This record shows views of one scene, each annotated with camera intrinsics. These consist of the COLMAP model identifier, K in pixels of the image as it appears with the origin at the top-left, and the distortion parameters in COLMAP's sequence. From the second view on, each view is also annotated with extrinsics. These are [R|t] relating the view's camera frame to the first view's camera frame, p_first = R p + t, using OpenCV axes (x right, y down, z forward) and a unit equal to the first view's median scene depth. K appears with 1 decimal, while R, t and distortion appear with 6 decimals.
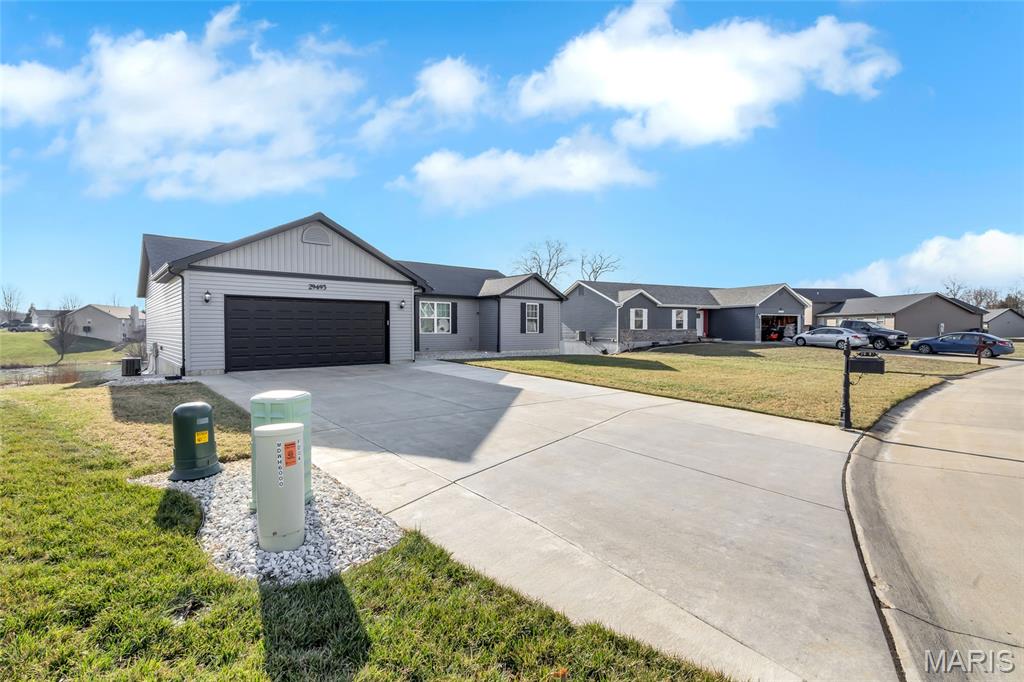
lens RADIAL K [[472.2, 0, 512.0], [0, 472.2, 341.0], [0, 0, 1]] dist [-0.000630, 0.000236]
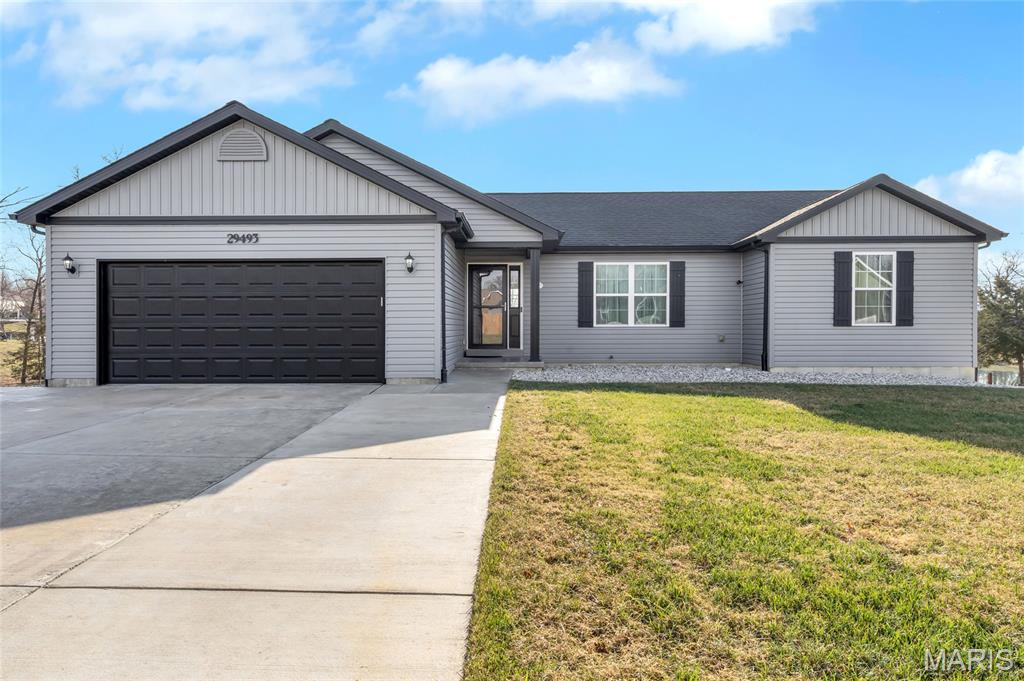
lens RADIAL K [[671.7, 0, 512.0], [0, 671.7, 340.5], [0, 0, 1]] dist [0.021482, 0.000215]
pose [[0.732274, 0.013262, -0.680881, 0.219896], [-0.016102, 0.999868, 0.002159, -0.000898], [0.680820, 0.009383, 0.732391, 0.389939]]
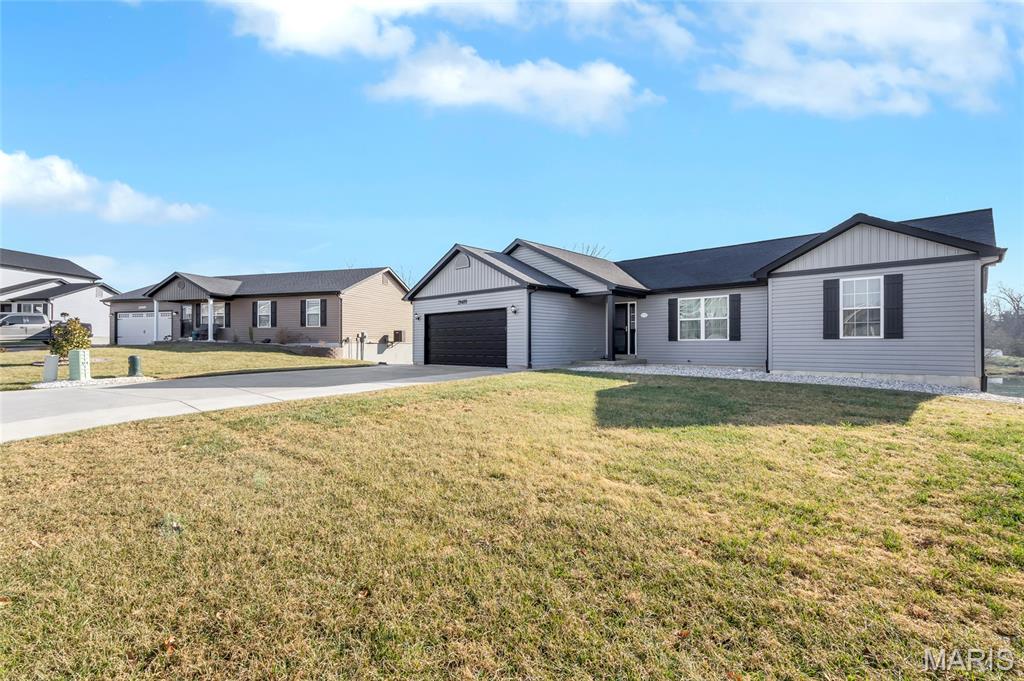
lens RADIAL K [[472.2, 0, 512.0], [0, 472.2, 340.5], [0, 0, 1]] dist [-0.000630, 0.000236]
pose [[0.070173, -0.008933, -0.997495, 0.525531], [-0.025369, 0.999620, -0.010737, -0.000760], [0.997212, 0.026059, 0.069919, 0.640948]]
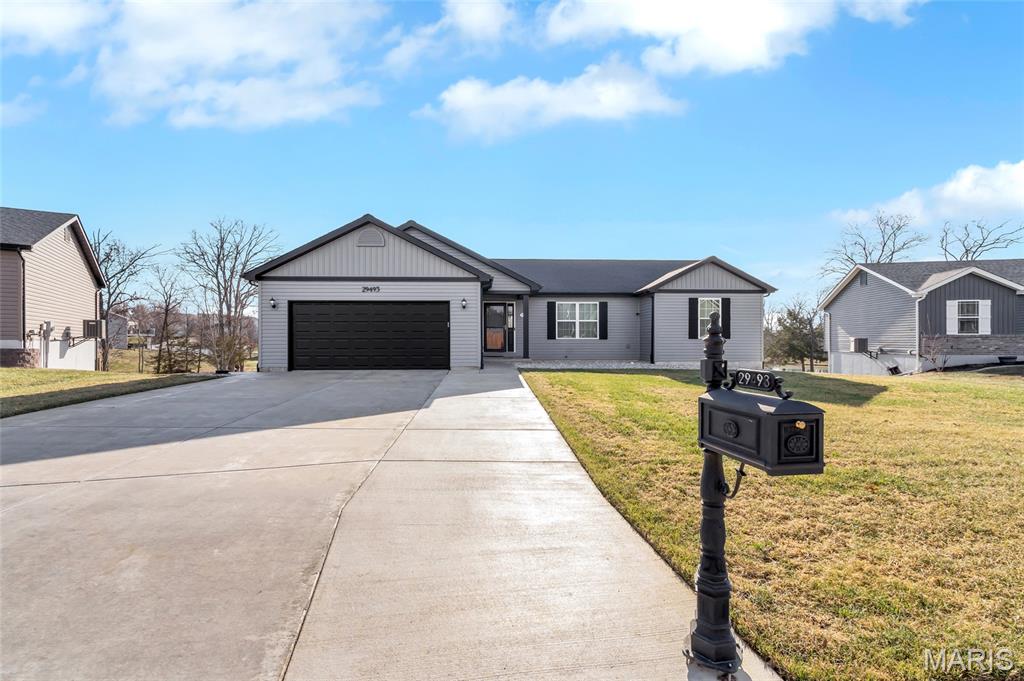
lens RADIAL K [[472.2, 0, 512.0], [0, 472.2, 340.5], [0, 0, 1]] dist [-0.000630, 0.000236]
pose [[0.781358, 0.000334, -0.624083, 0.273338], [-0.015946, 0.999684, -0.019428, 0.005347], [0.623880, 0.025132, 0.781116, 0.249701]]
